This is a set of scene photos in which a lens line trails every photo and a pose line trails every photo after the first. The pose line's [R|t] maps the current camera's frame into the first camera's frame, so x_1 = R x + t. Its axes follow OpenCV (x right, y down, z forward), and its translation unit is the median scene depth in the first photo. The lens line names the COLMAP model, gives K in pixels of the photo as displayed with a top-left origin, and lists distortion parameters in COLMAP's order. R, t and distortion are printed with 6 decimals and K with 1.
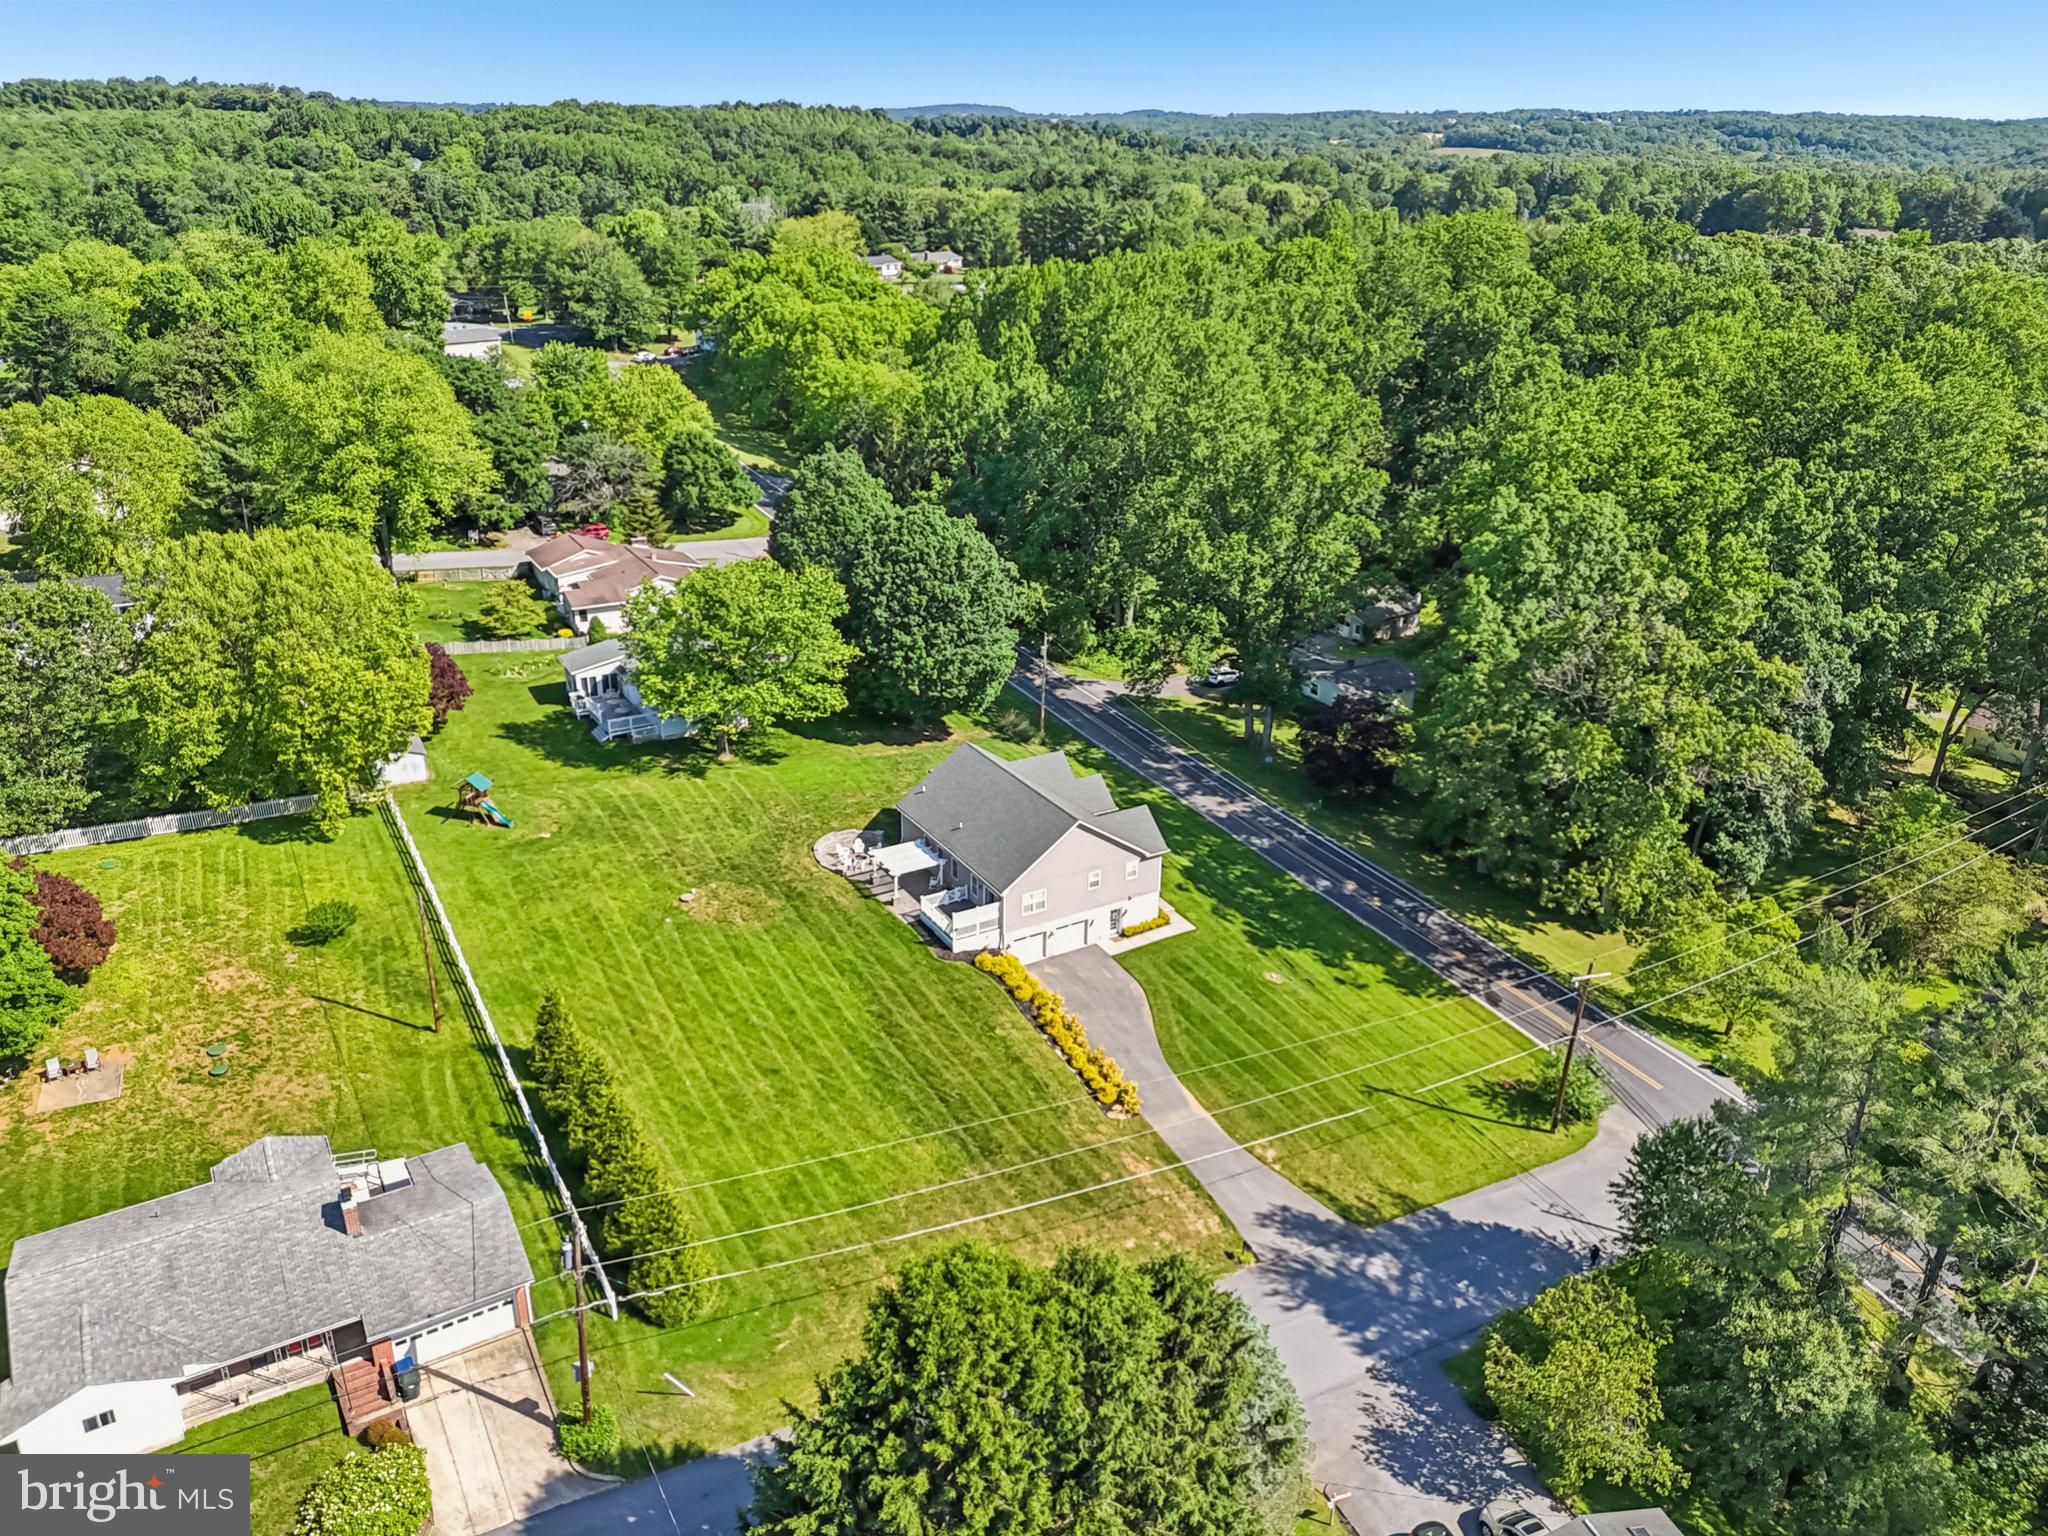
lens RADIAL K [[1510.1, 0, 1034.1], [0, 1510.1, 748.2], [0, 0, 1]] dist [0.084258, -0.089608]
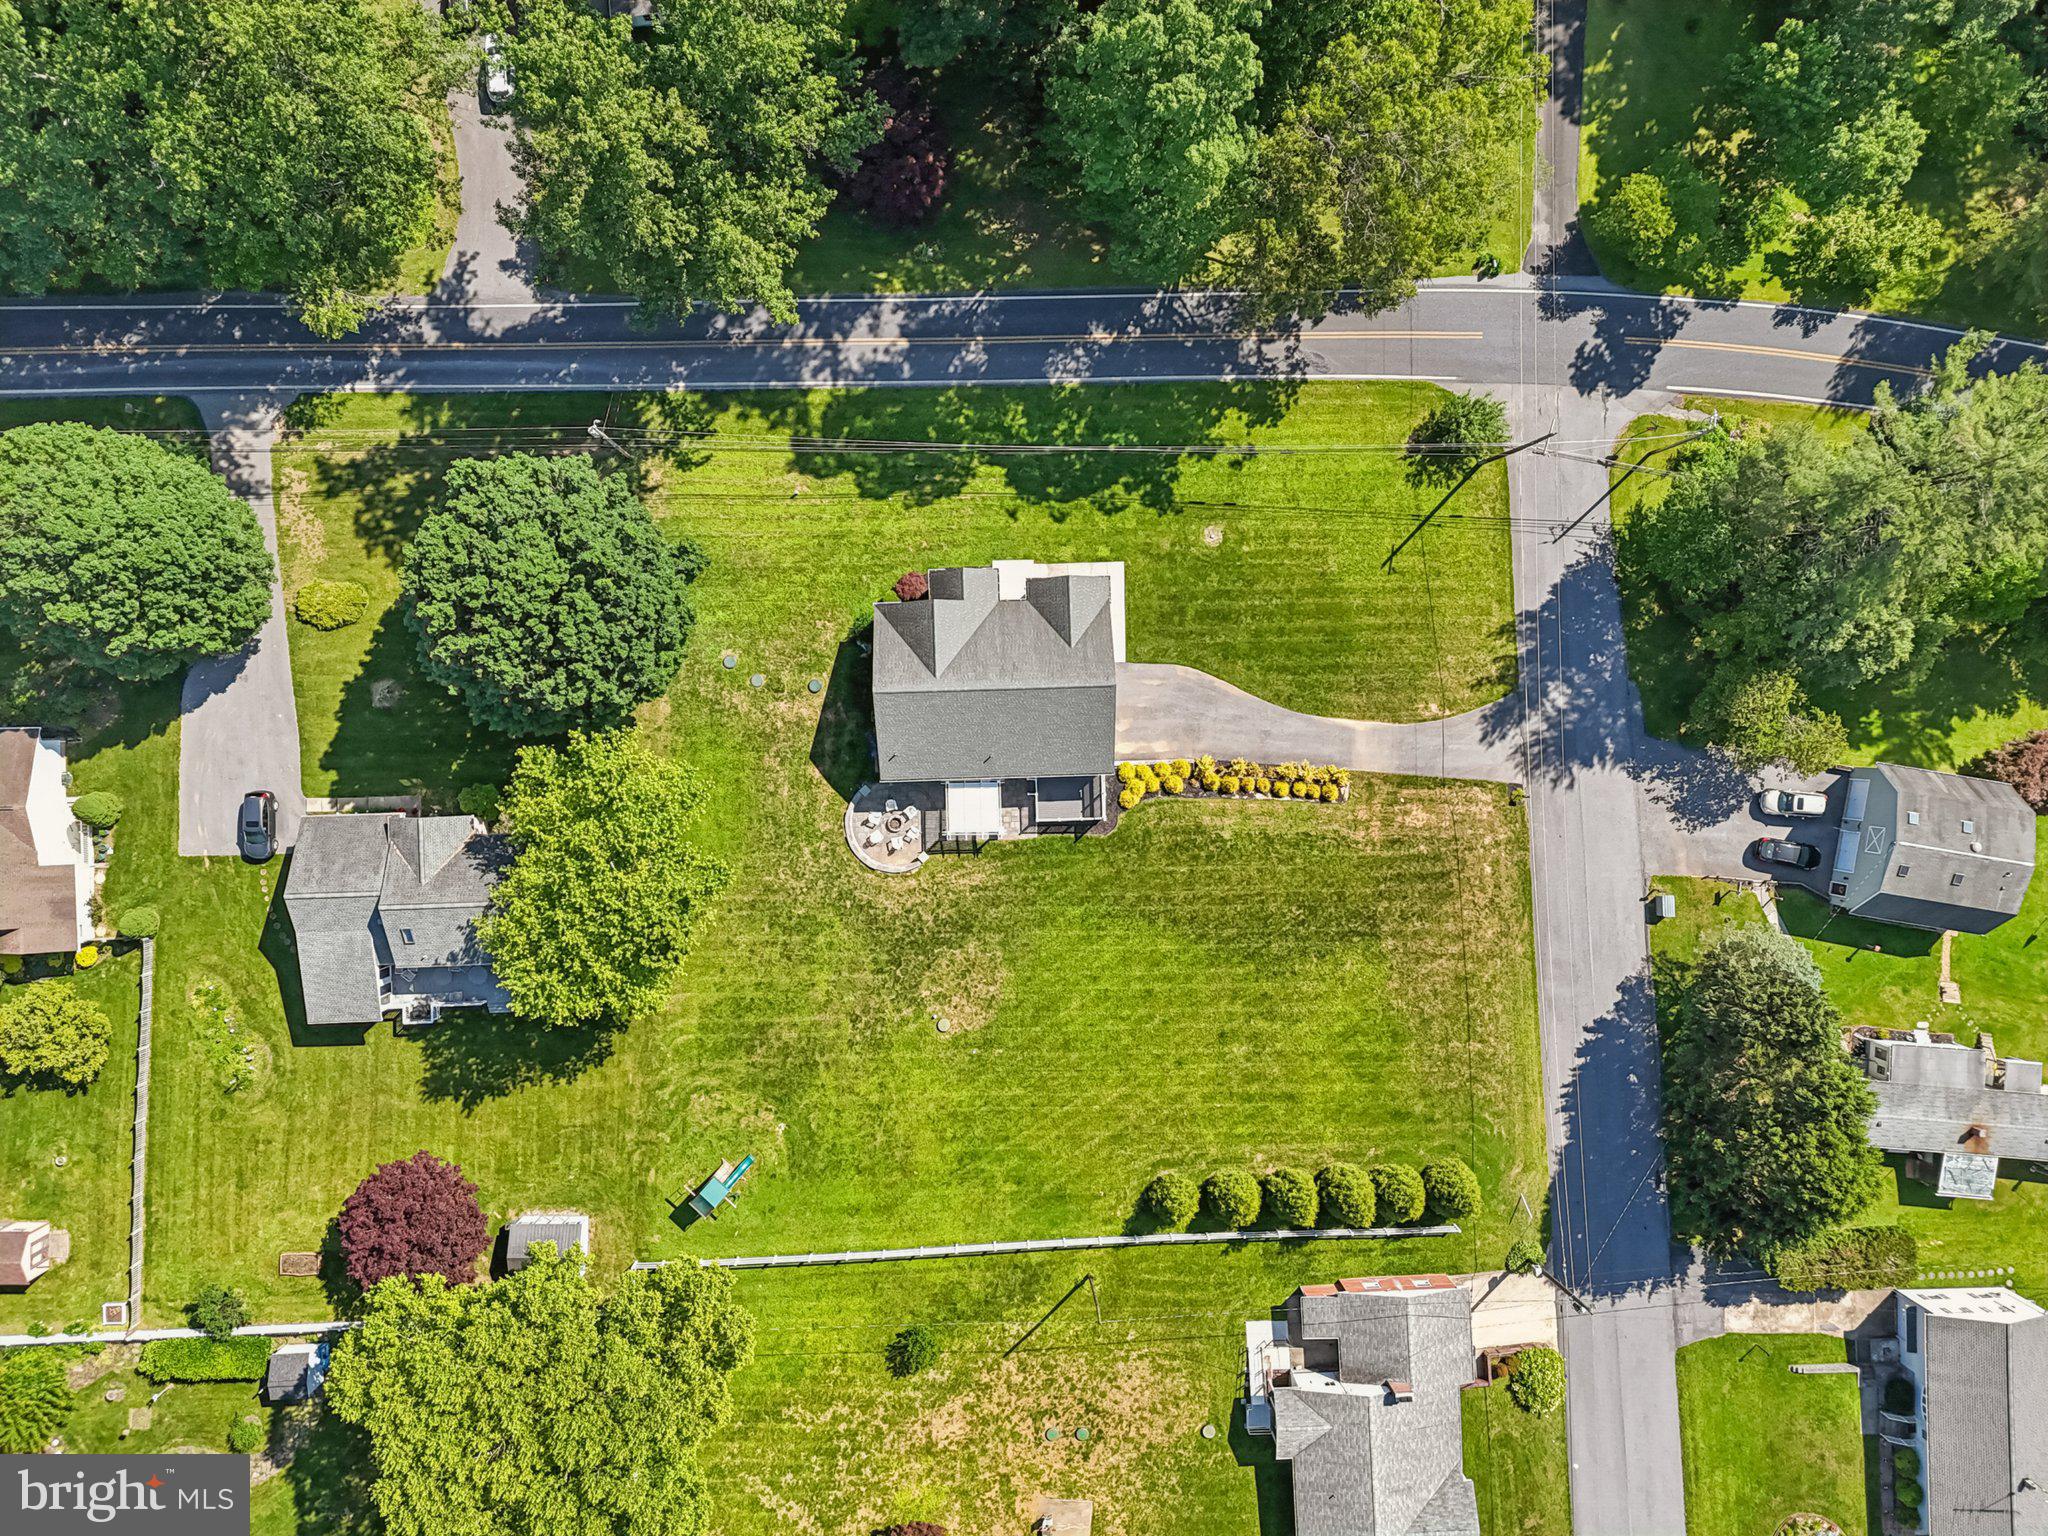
lens RADIAL K [[1510.1, 0, 1014.8], [0, 1510.1, 766.5], [0, 0, 1]] dist [0.084258, -0.089608]
pose [[0.482526, -0.875484, -0.026394, -0.020443], [0.322807, 0.149742, 0.934544, -0.801066], [-0.814226, -0.459463, 0.354867, 0.612494]]
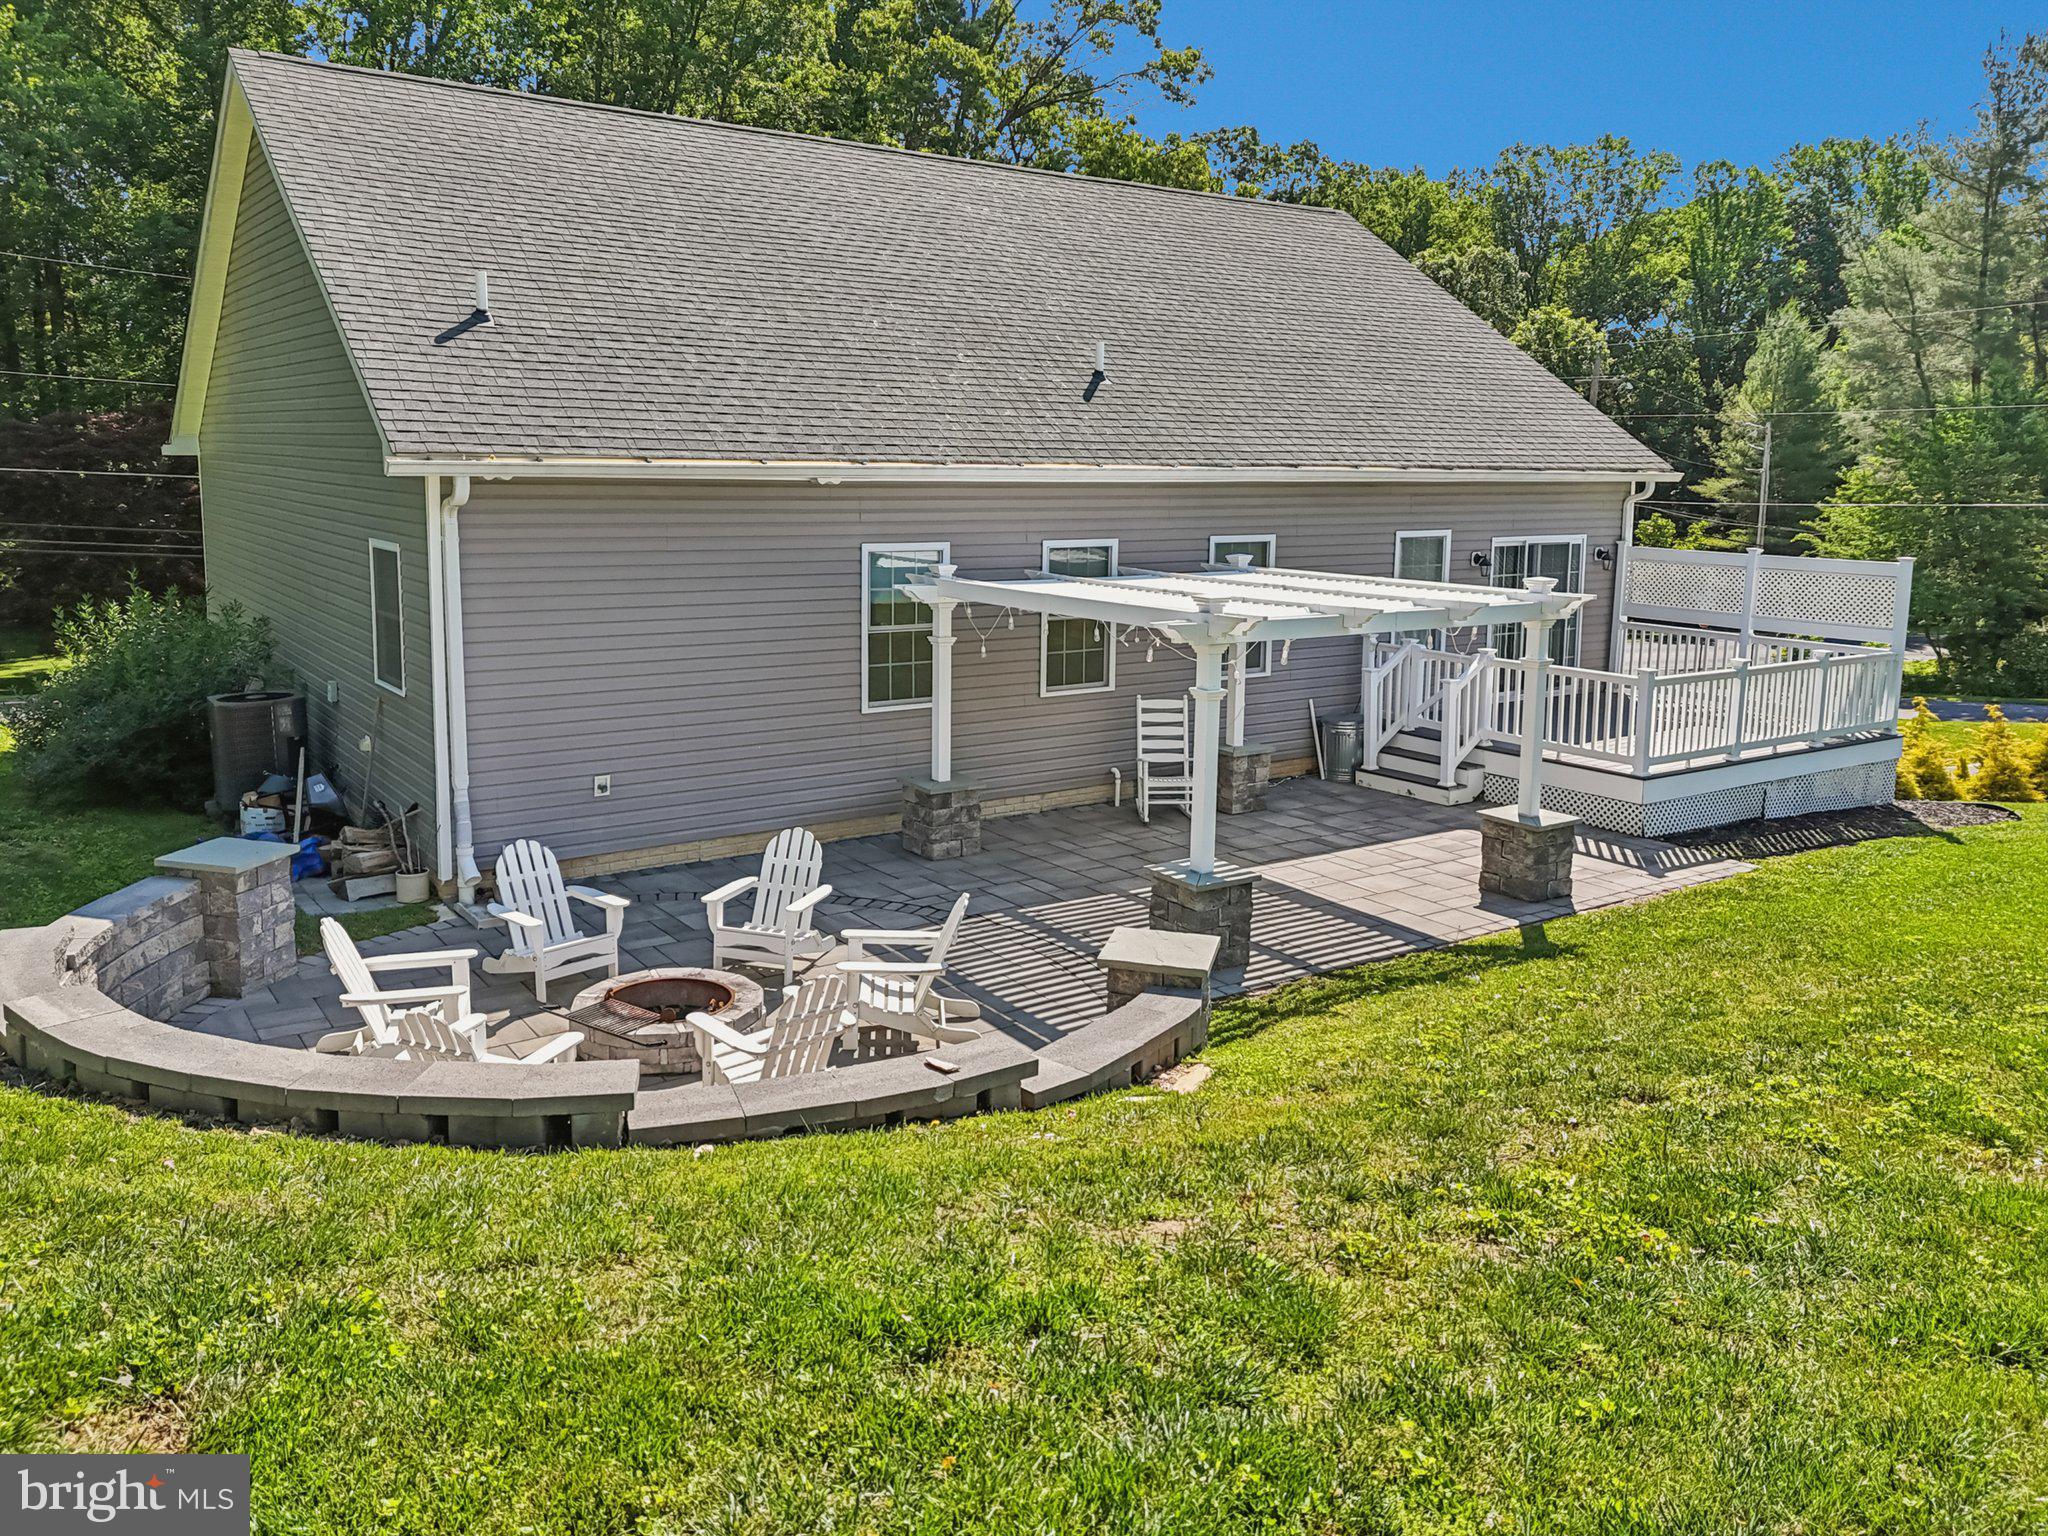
lens RADIAL K [[1532.7, 0, 981.2], [0, 1532.7, 685.0], [0, 0, 1]] dist [0.054702, -0.038936]
pose [[-0.059120, -0.157001, 0.985827, -0.195733], [0.369013, 0.914166, 0.167718, 0.048777], [-0.927542, 0.373699, 0.003890, 0.973371]]
